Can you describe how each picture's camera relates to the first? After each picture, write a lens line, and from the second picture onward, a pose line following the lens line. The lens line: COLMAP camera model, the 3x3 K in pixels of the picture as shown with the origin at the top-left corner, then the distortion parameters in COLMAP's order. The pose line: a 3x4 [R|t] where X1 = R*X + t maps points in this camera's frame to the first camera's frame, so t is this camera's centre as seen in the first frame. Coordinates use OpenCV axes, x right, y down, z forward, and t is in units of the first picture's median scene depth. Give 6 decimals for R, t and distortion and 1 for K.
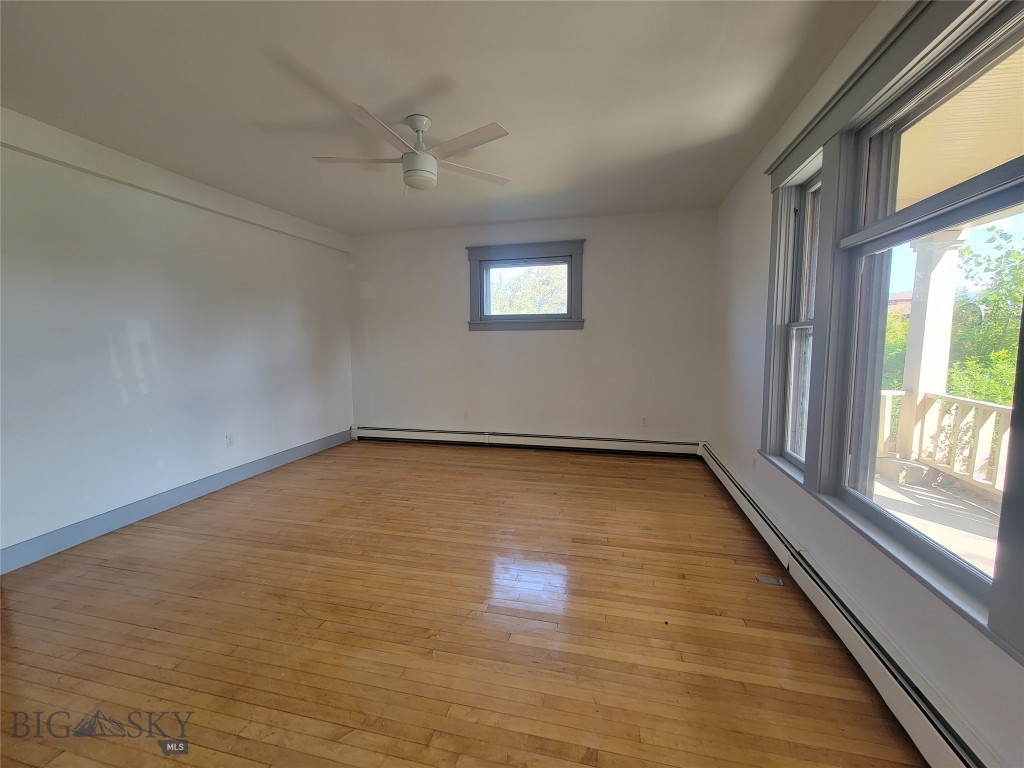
lens RADIAL K [[414.7, 0, 515.6], [0, 414.7, 386.4], [0, 0, 1]] dist [-0.003256, -0.000917]
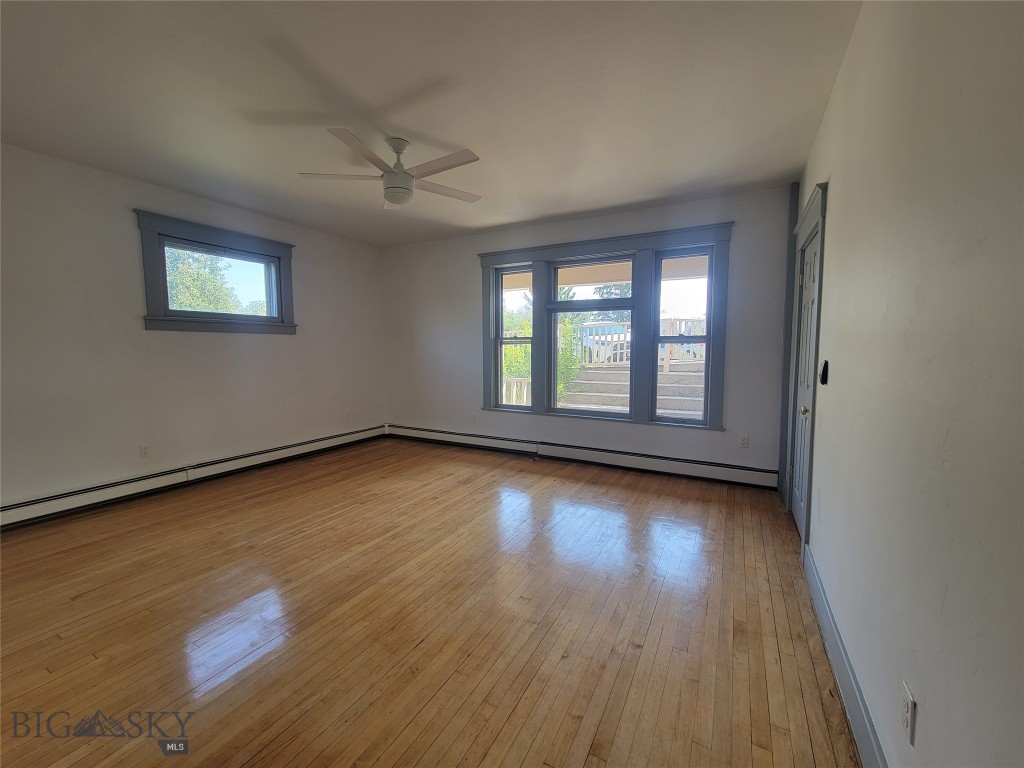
lens RADIAL K [[414.7, 0, 512.6], [0, 414.7, 382.0], [0, 0, 1]] dist [-0.003256, -0.000917]
pose [[0.258744, -0.070943, 0.963337, -0.791077], [0.101751, 0.993753, 0.045854, -0.018690], [-0.960572, 0.086156, 0.264346, 0.288411]]
